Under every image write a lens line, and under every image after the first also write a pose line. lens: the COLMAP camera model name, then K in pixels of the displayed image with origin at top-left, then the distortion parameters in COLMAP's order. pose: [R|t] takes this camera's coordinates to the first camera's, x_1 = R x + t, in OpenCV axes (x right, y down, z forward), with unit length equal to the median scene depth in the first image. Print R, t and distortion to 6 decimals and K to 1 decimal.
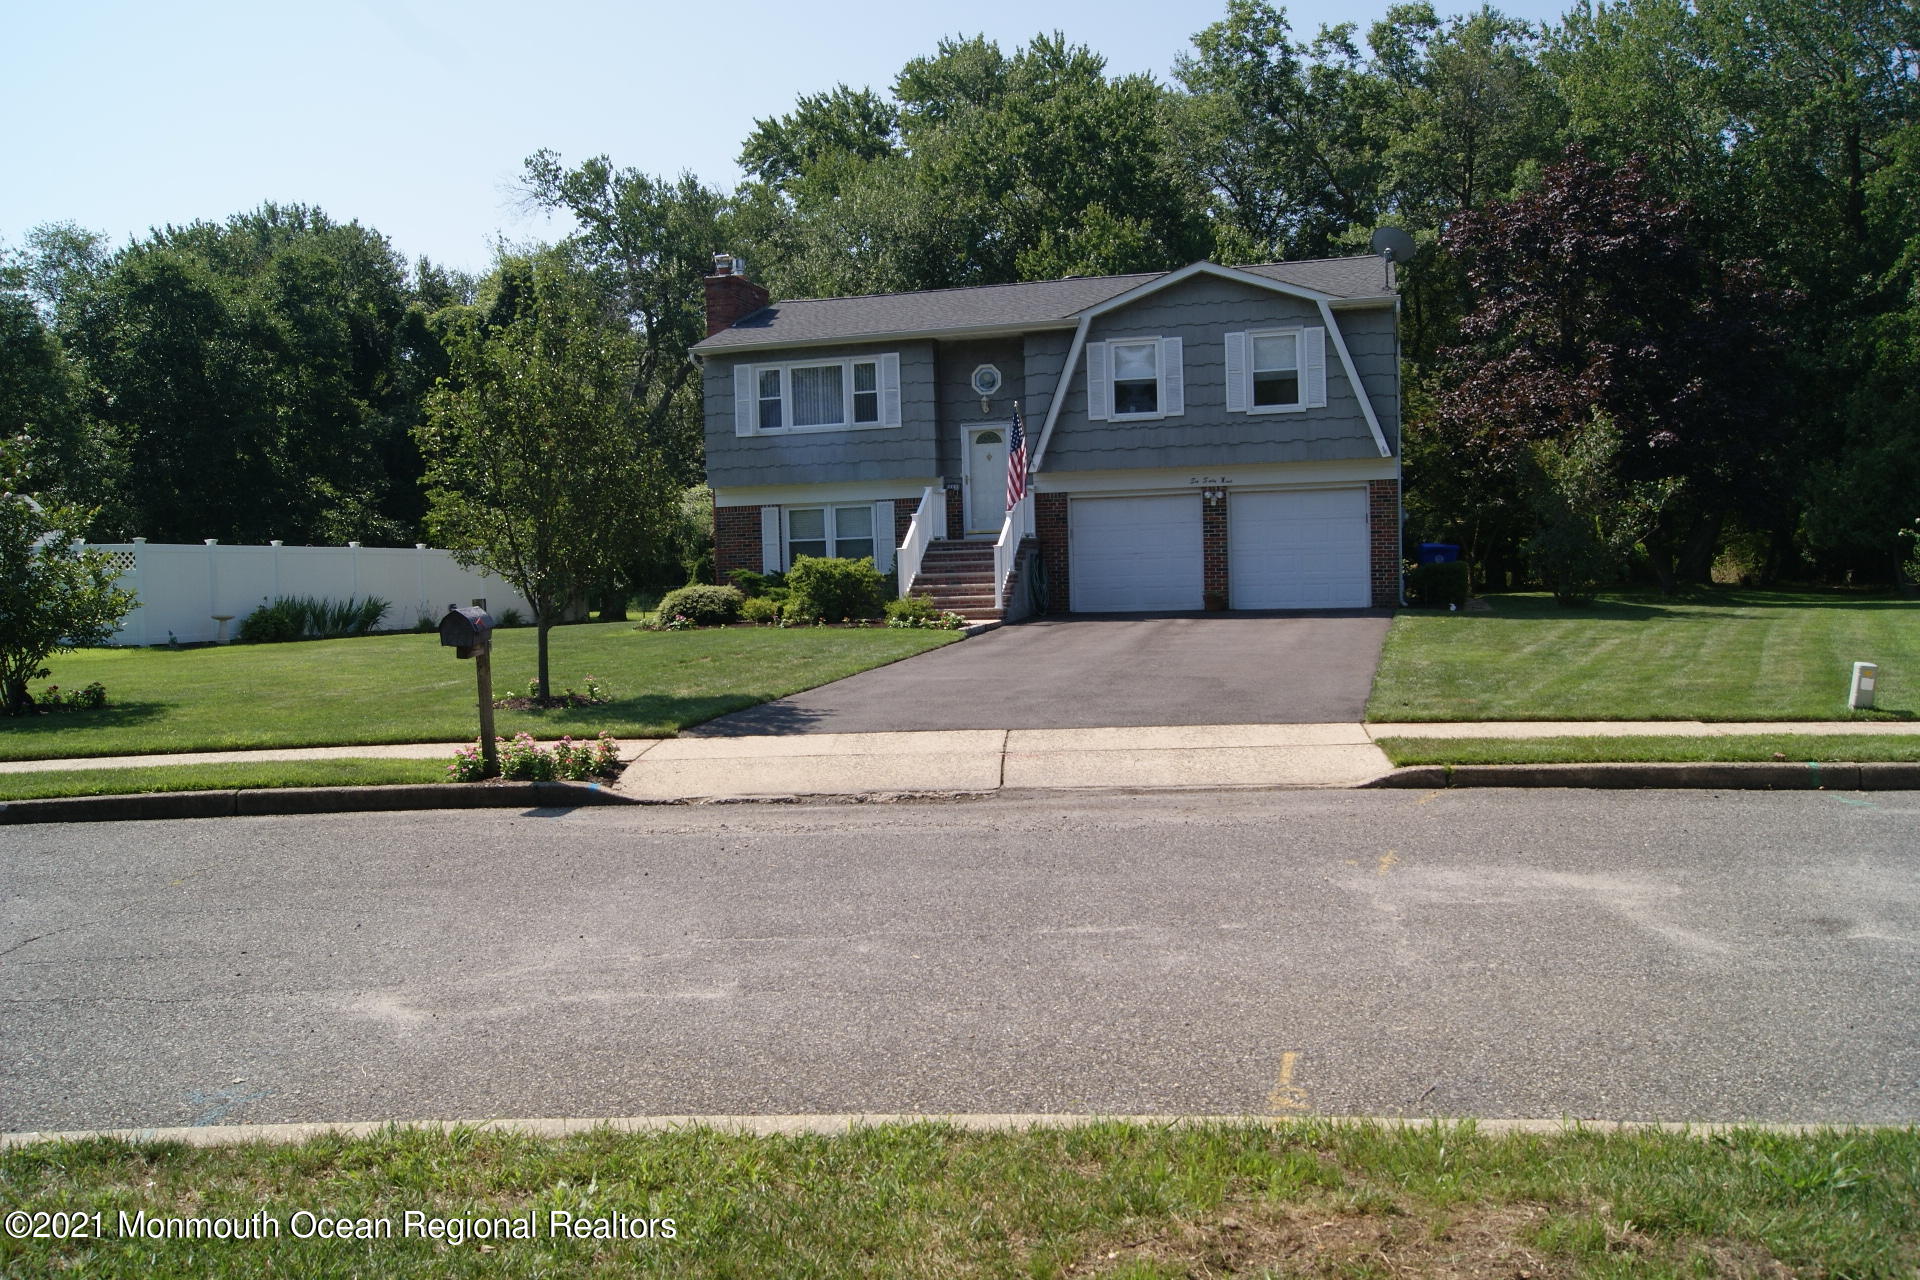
lens RADIAL K [[1527.0, 0, 946.9], [0, 1527.0, 645.2], [0, 0, 1]] dist [-0.082647, 0.013974]
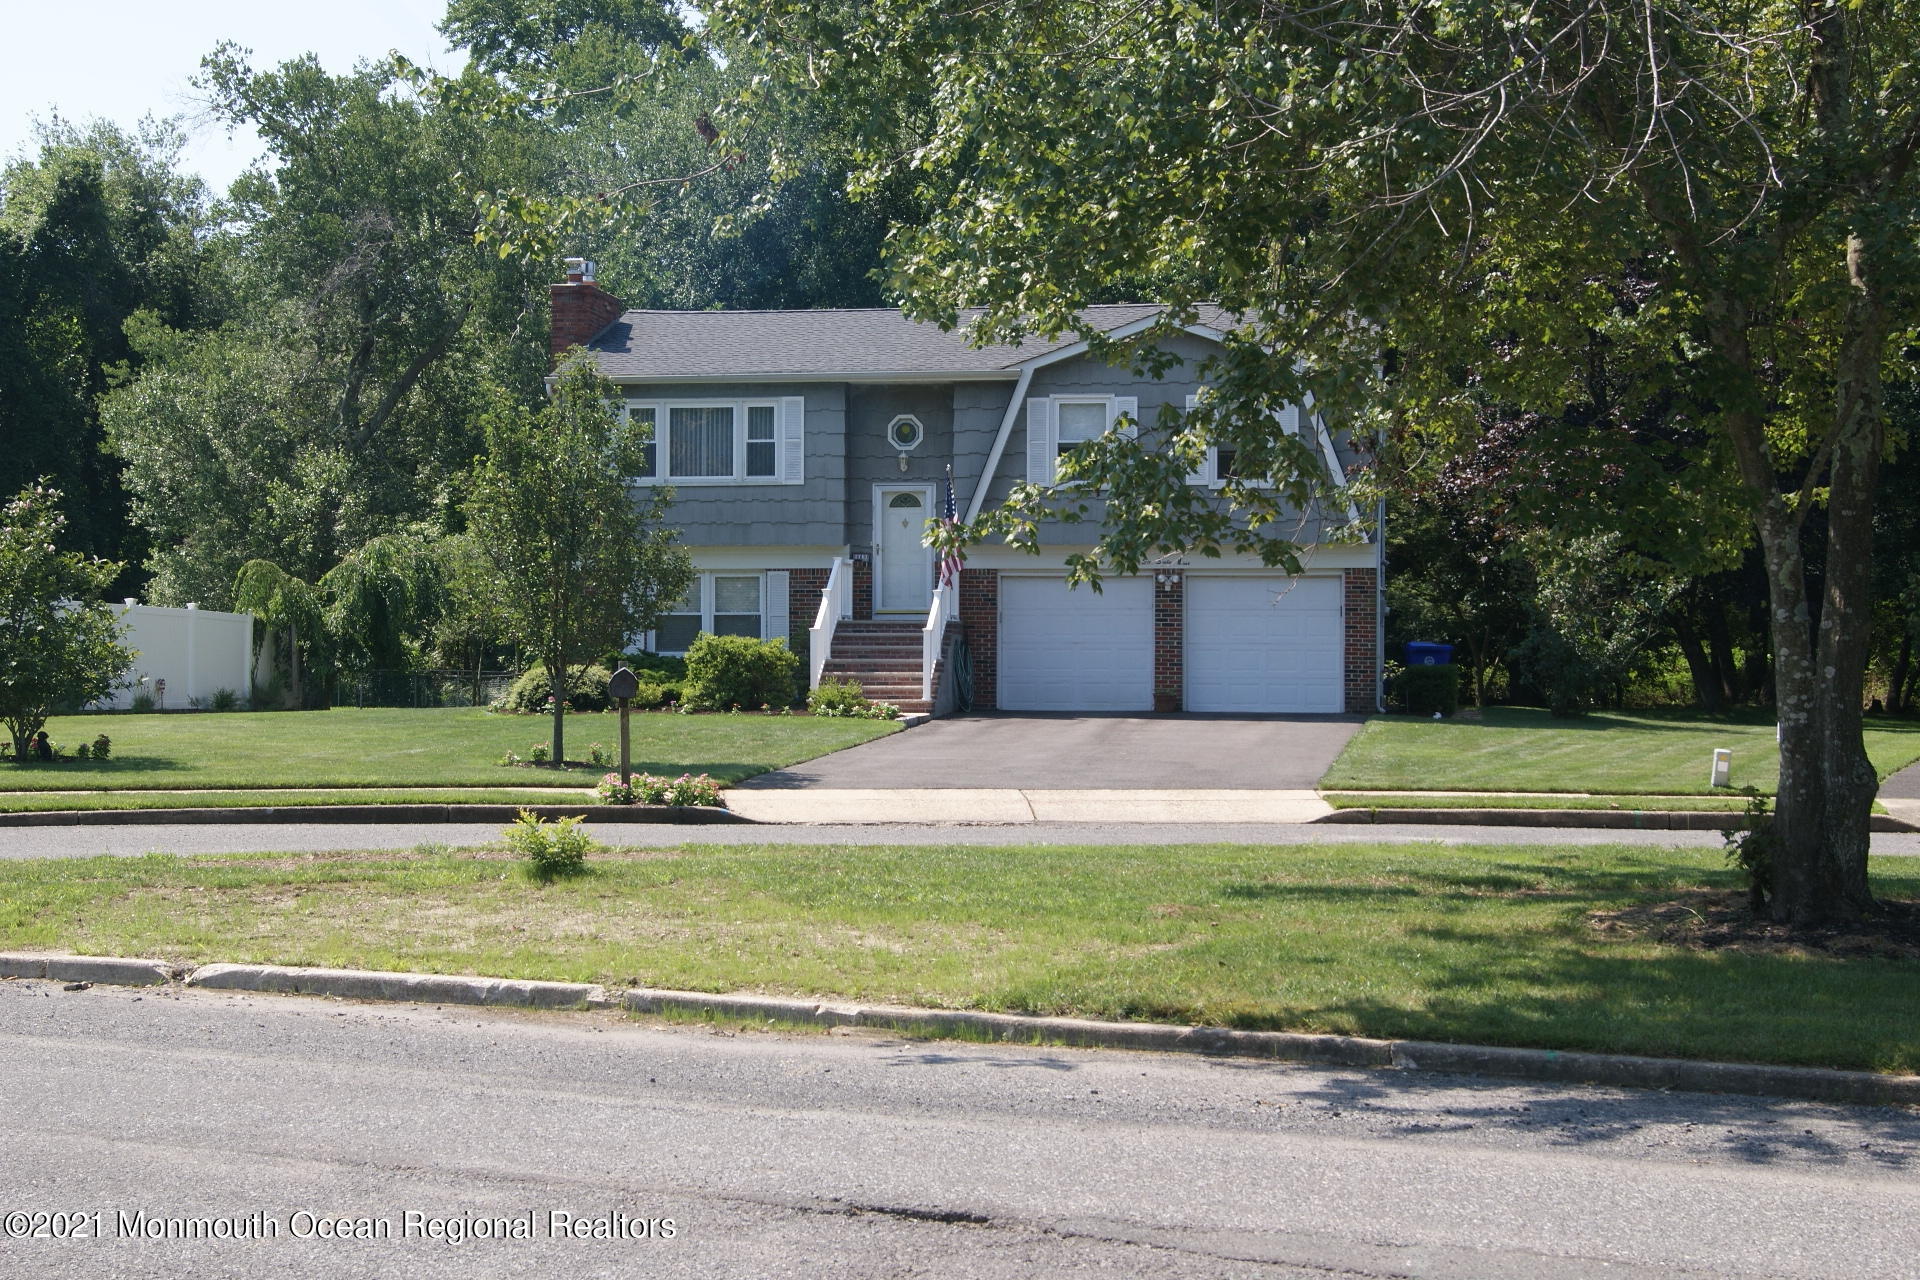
lens RADIAL K [[2830.6, 0, 962.3], [0, 2830.6, 642.8], [0, 0, 1]] dist [-0.036698, 0.000000]
pose [[0.991916, 0.032974, 0.122540, -0.133979], [-0.025788, 0.997879, -0.059770, 0.036267], [-0.124251, 0.056127, 0.990662, -0.566320]]
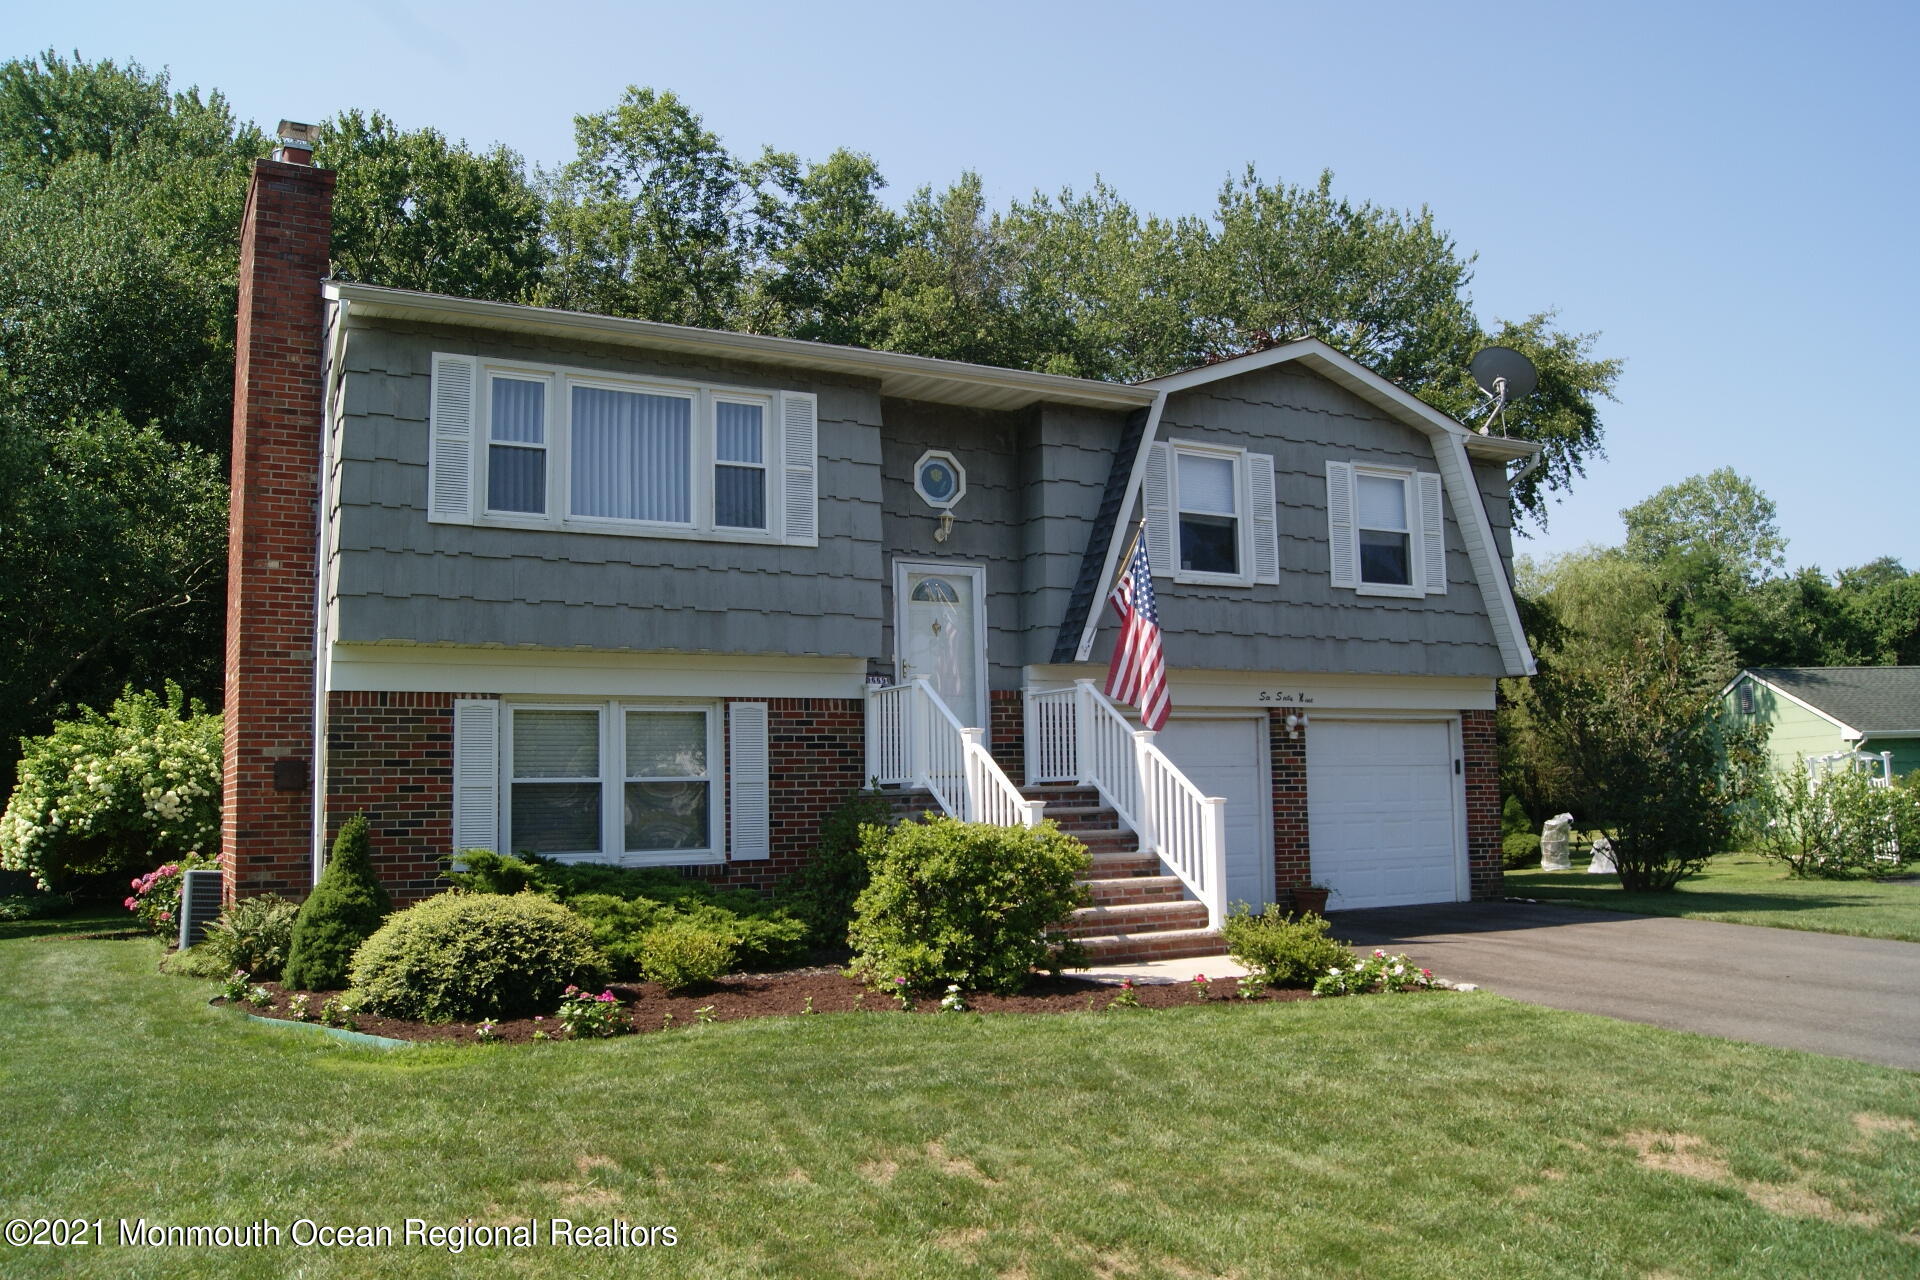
lens RADIAL K [[1527.0, 0, 946.1], [0, 1527.0, 647.9], [0, 0, 1]] dist [-0.082647, 0.013974]
pose [[0.713281, 0.087582, 0.695384, -0.334409], [0.036589, 0.986156, -0.161735, -0.034365], [-0.699922, 0.140807, 0.700202, 0.654579]]
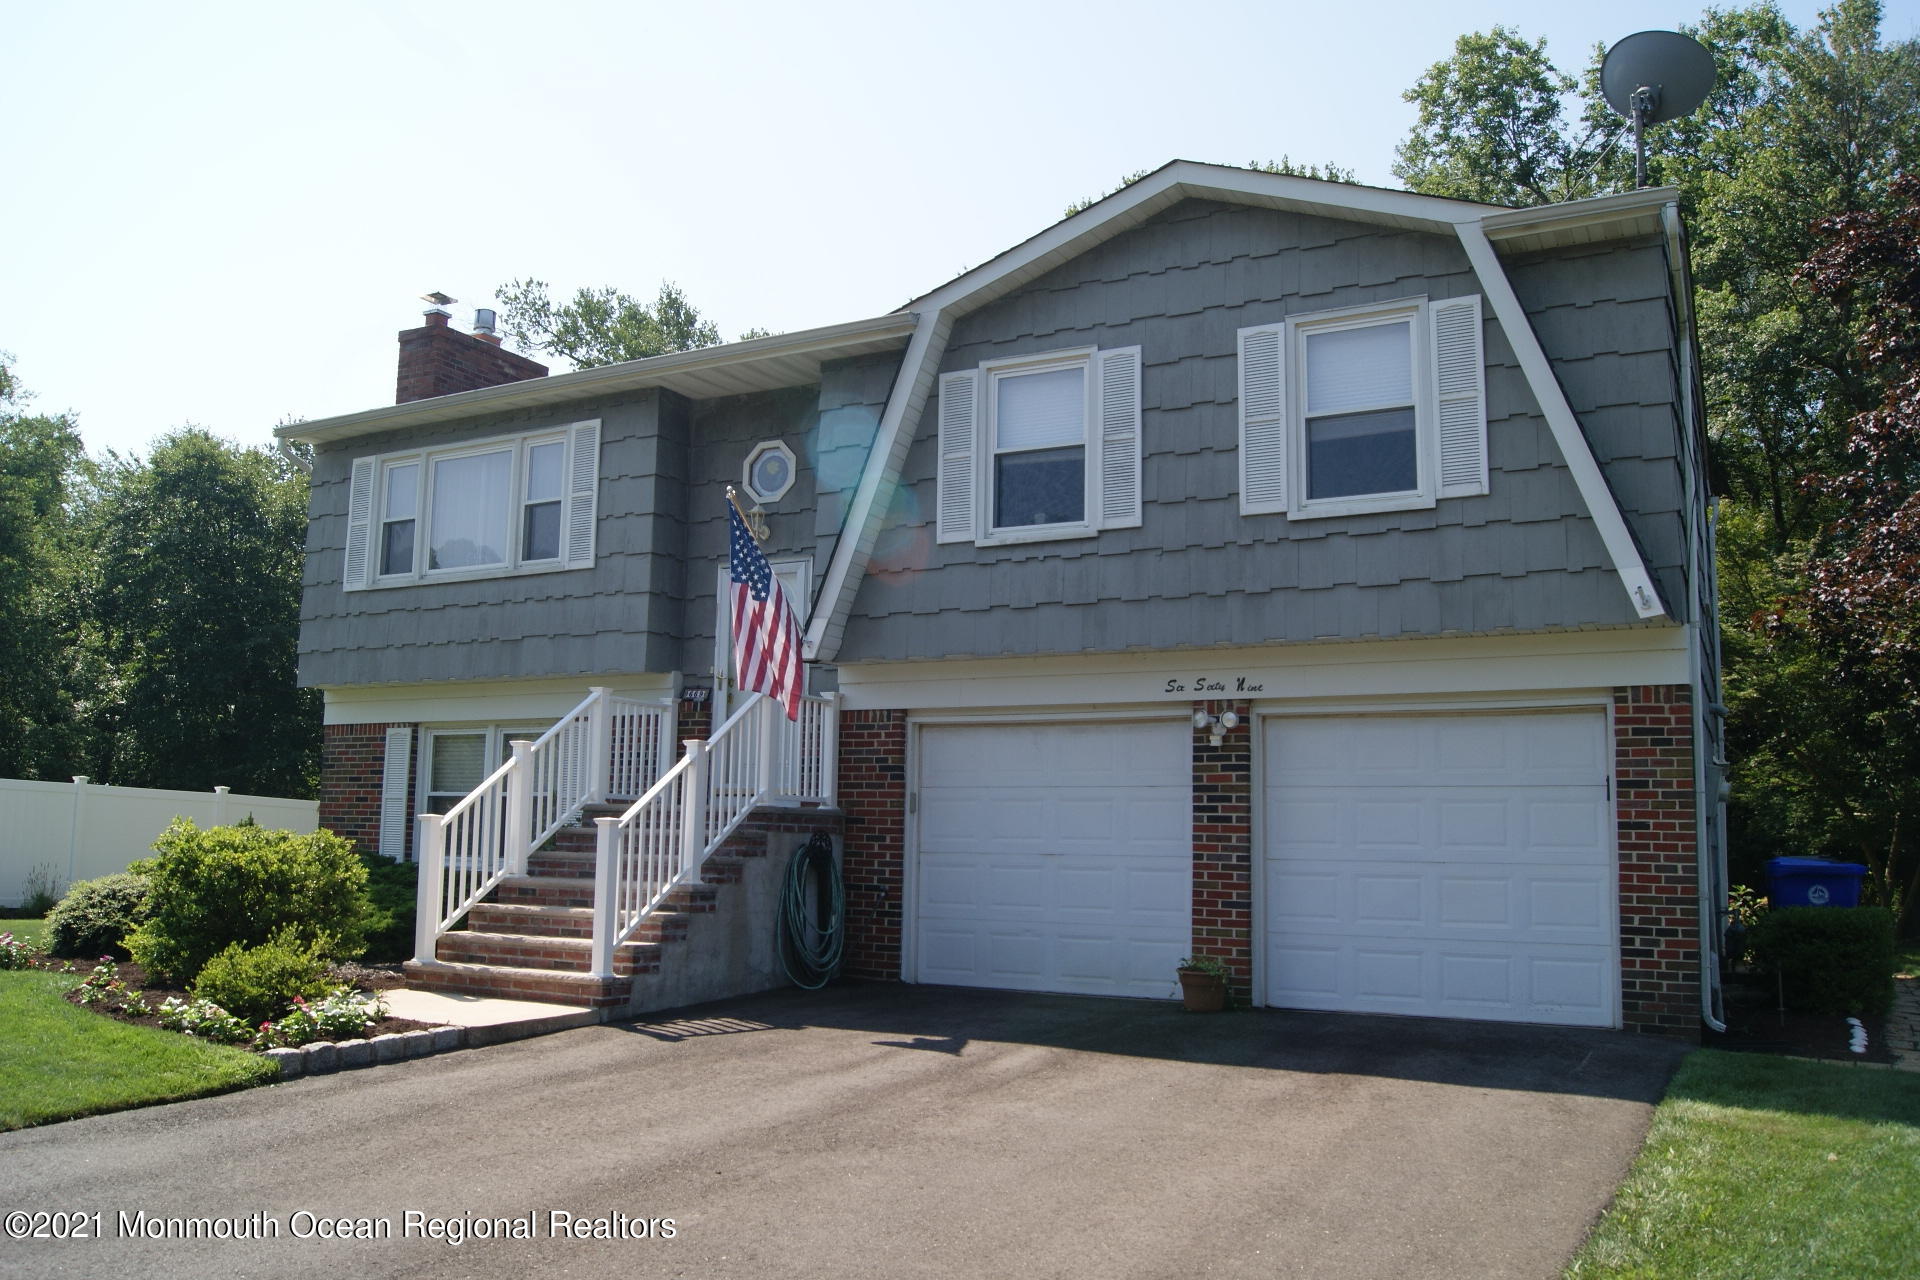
lens RADIAL K [[1527.0, 0, 943.6], [0, 1527.0, 646.7], [0, 0, 1]] dist [-0.082647, 0.013974]
pose [[0.975464, 0.020133, -0.219237, 0.188150], [-0.059041, 0.983256, -0.172403, -0.042280], [0.212095, 0.181117, 0.960319, 0.573315]]
